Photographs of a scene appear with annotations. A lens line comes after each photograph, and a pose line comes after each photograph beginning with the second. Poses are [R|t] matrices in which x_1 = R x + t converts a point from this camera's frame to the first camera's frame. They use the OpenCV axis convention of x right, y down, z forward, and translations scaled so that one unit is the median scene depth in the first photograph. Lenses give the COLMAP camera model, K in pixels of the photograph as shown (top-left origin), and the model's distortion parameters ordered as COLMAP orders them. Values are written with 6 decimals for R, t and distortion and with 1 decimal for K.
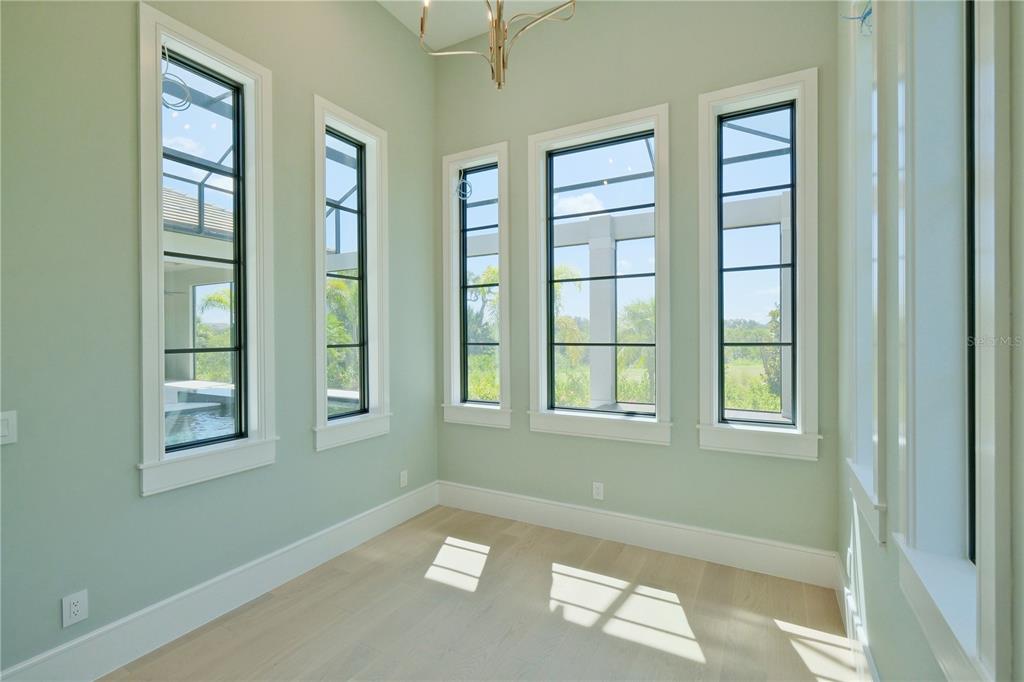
lens RADIAL K [[463.1, 0, 513.3], [0, 463.1, 342.2], [0, 0, 1]] dist [0.001701, 0.000231]
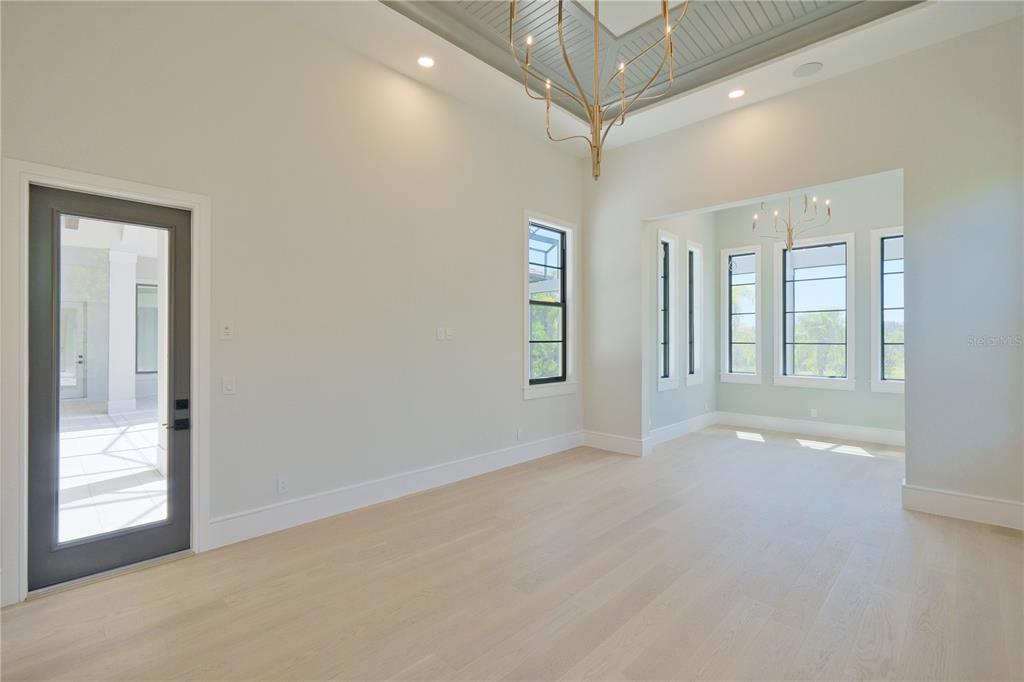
lens RADIAL K [[463.1, 0, 511.4], [0, 463.1, 338.5], [0, 0, 1]] dist [0.001701, 0.000231]
pose [[0.968684, 0.007900, -0.248172, -0.586914], [-0.008099, 0.999967, 0.000221, -0.008188], [0.248166, 0.001795, 0.968716, -1.293860]]
